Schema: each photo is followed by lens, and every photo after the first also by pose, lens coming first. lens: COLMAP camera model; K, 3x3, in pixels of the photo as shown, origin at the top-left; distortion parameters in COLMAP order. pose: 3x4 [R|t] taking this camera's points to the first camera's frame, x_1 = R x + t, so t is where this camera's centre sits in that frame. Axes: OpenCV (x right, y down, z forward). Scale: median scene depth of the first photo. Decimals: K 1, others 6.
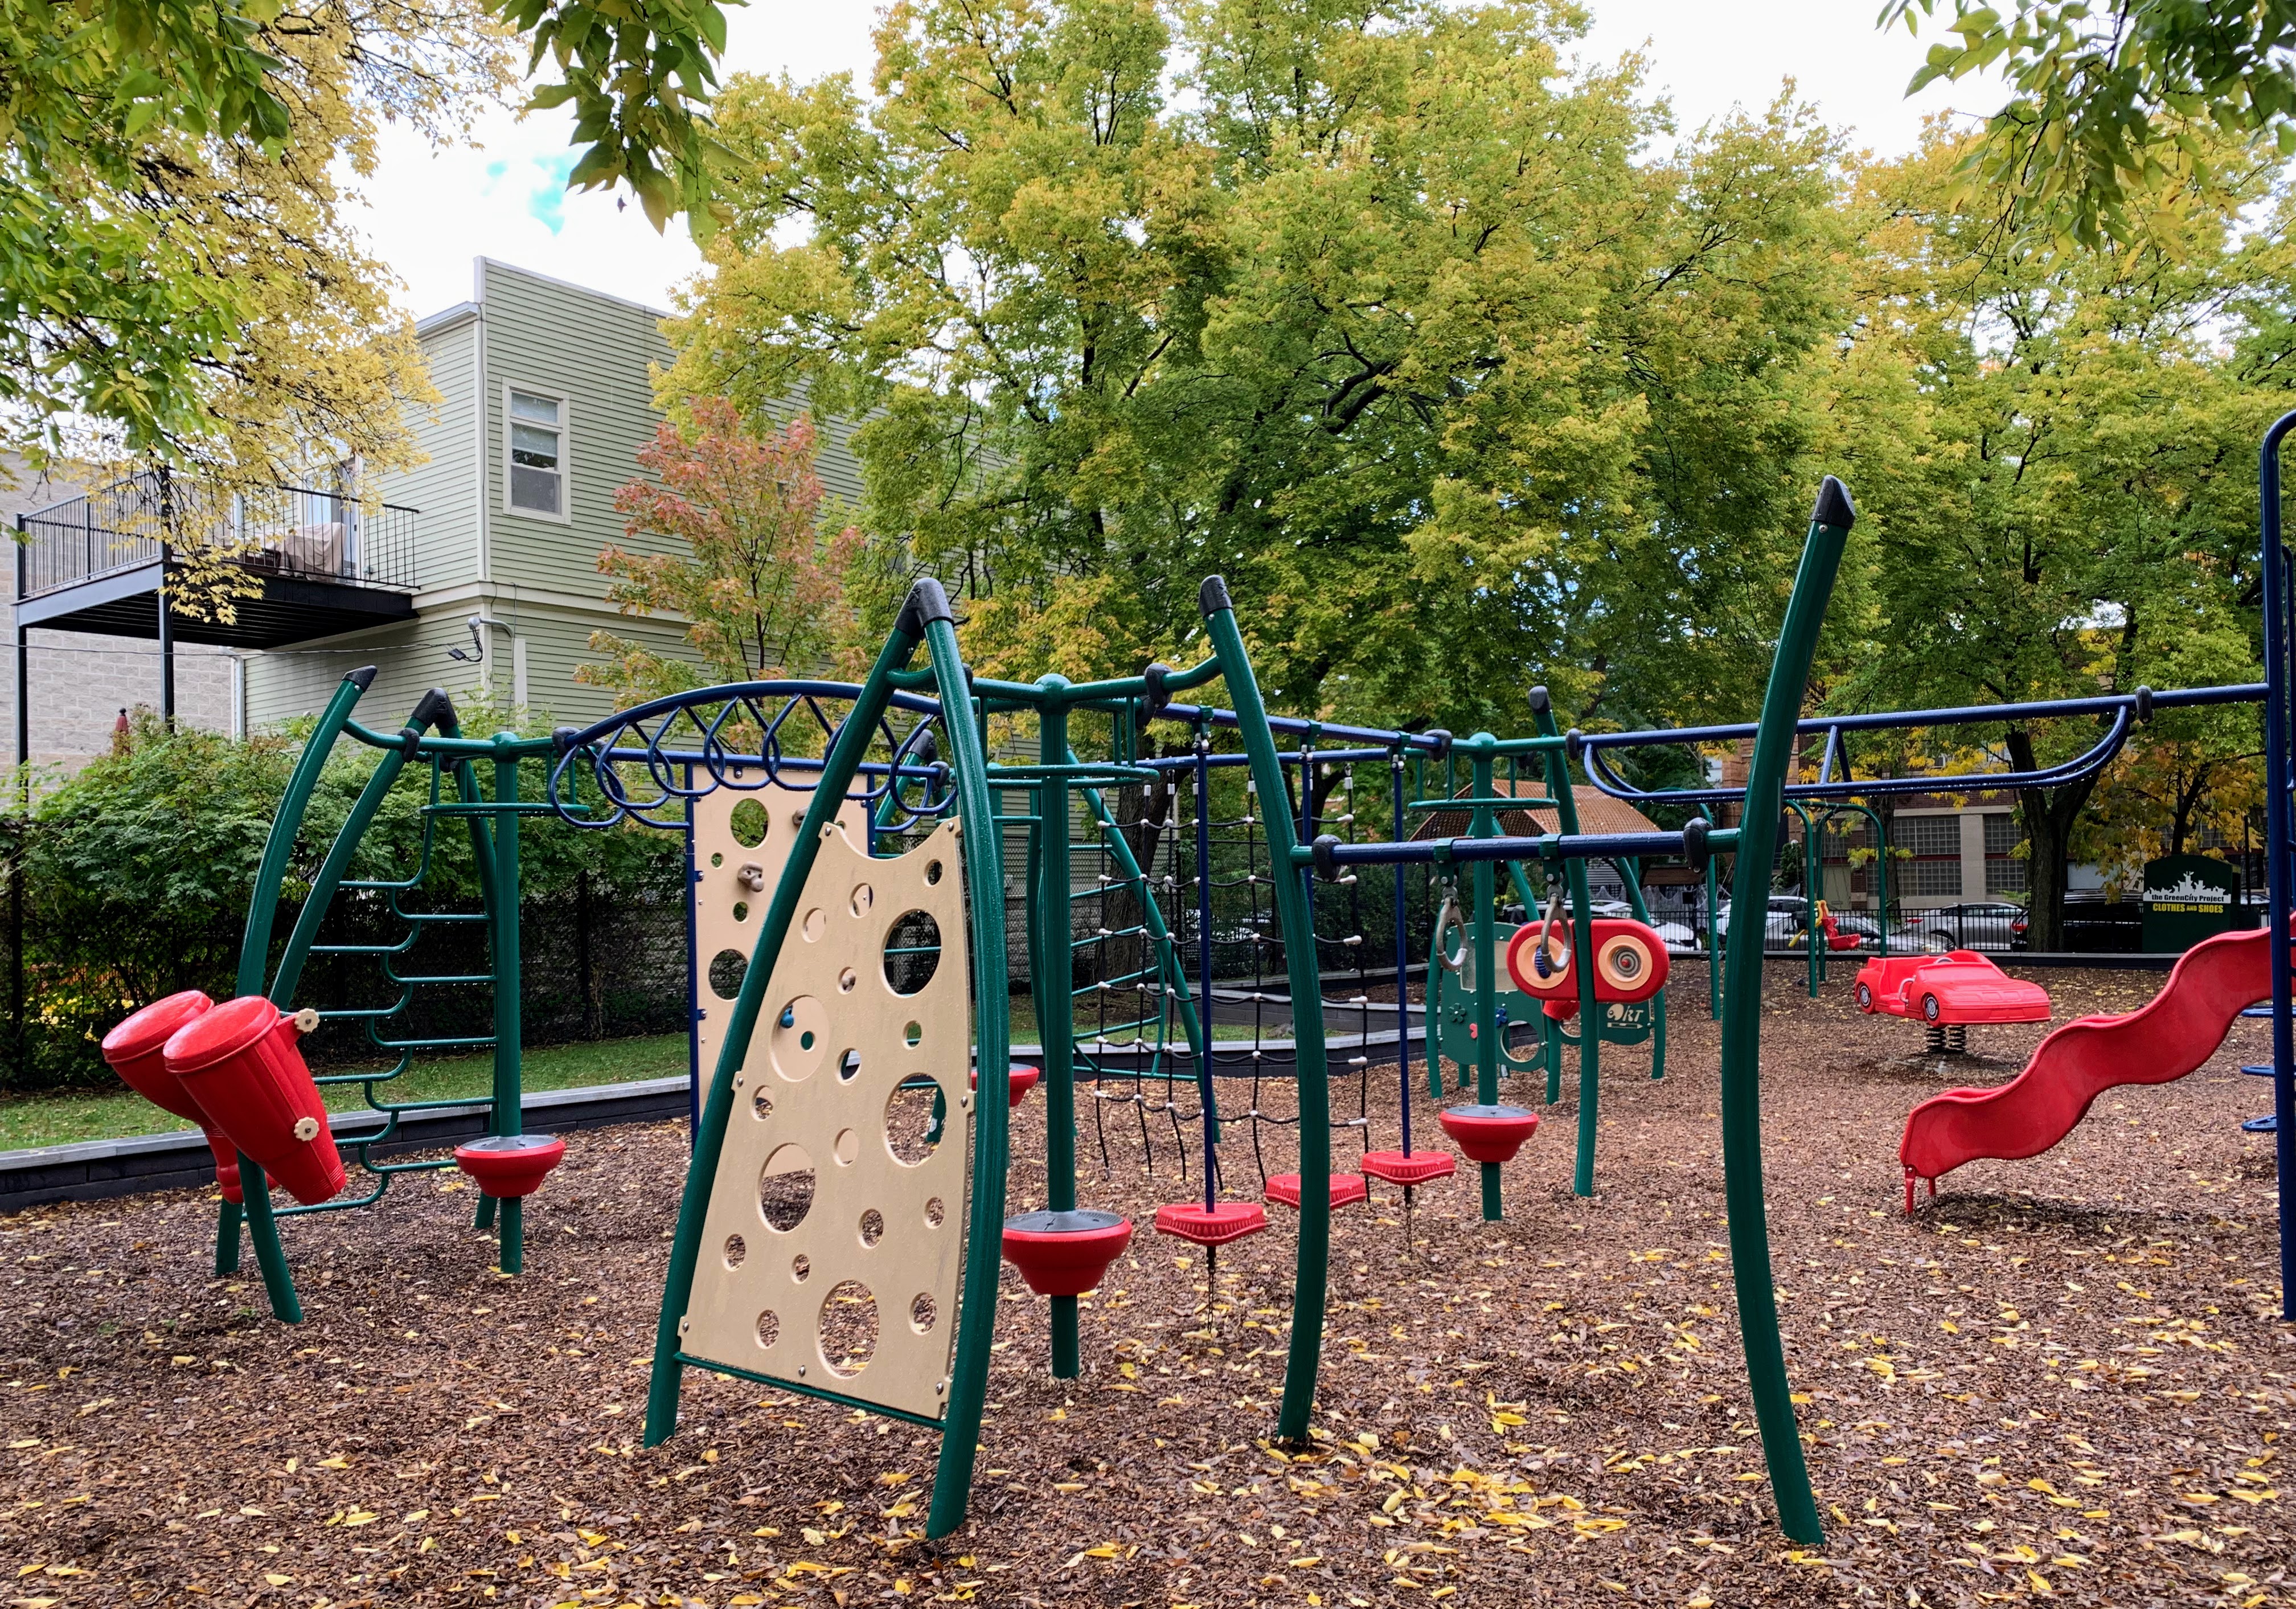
lens RADIAL K [[1809.3, 0, 1147.7], [0, 1809.3, 809.8], [0, 0, 1]] dist [0.026453, -0.003248]
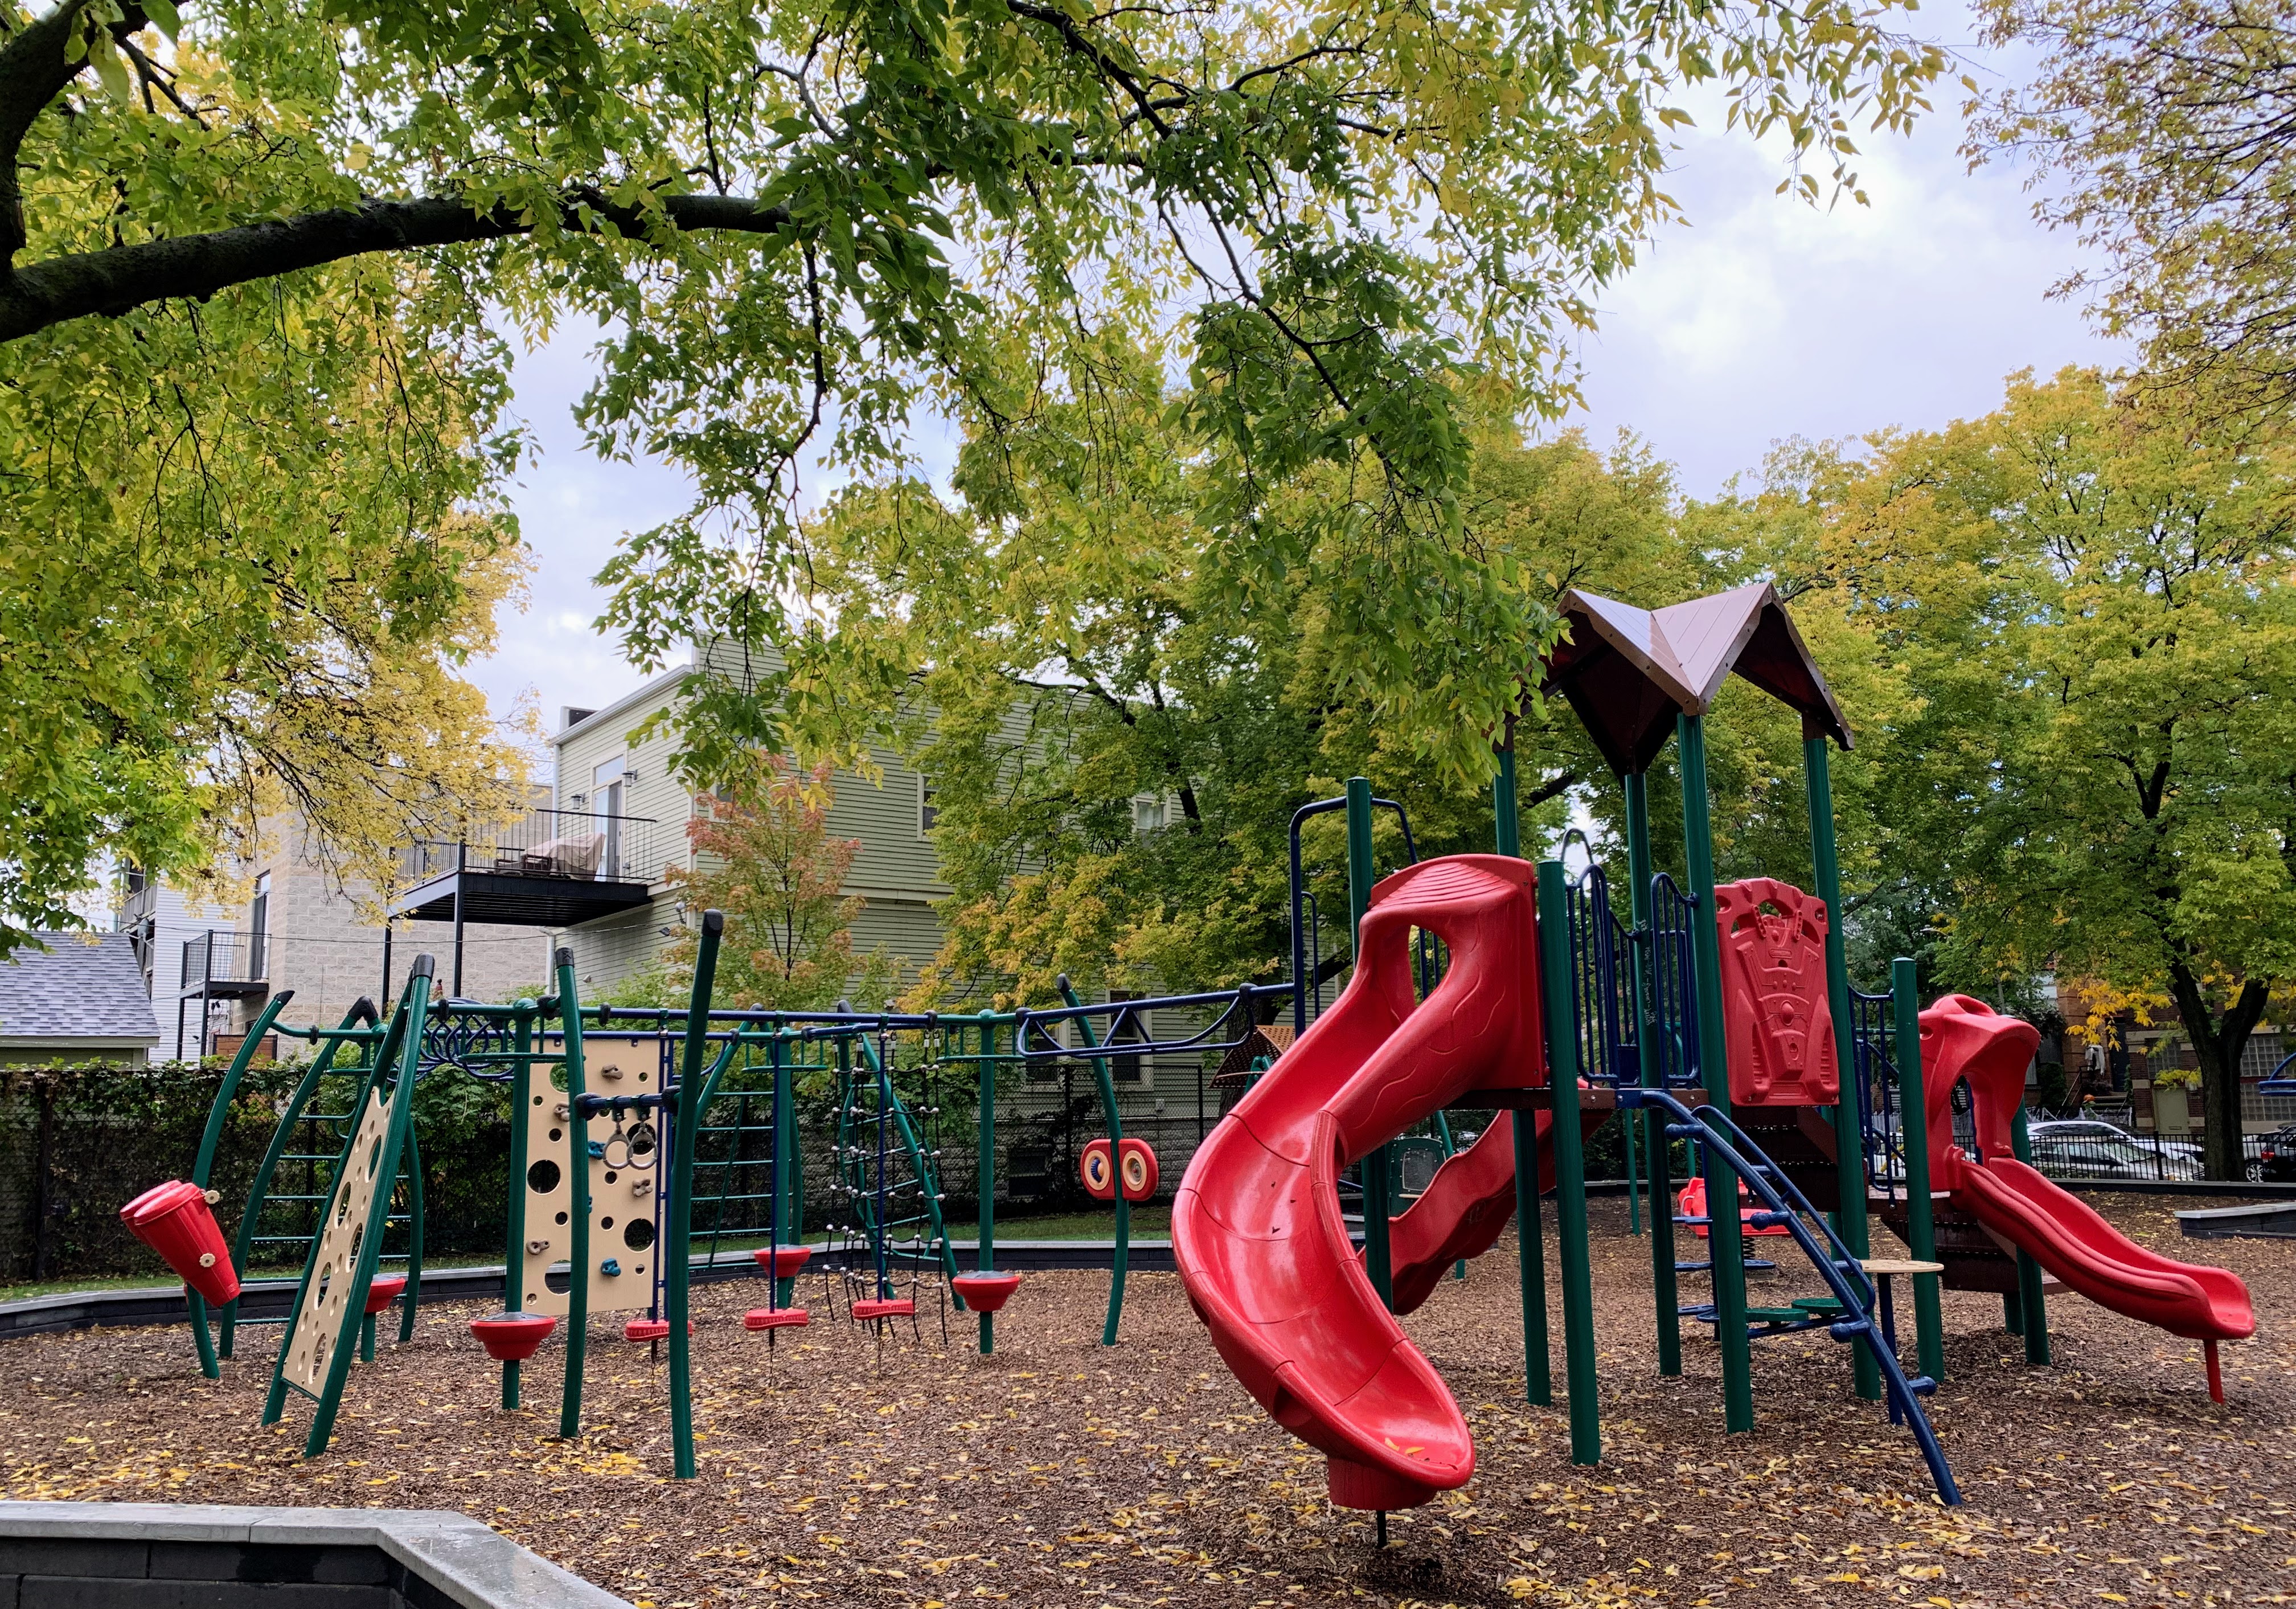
lens RADIAL K [[1809.3, 0, 1147.7], [0, 1809.3, 805.4], [0, 0, 1]] dist [0.026453, -0.003248]
pose [[0.964907, -0.044216, -0.258842, 0.631538], [0.012169, 0.992192, -0.124123, -0.021465], [0.262309, 0.116617, 0.957911, -0.351979]]
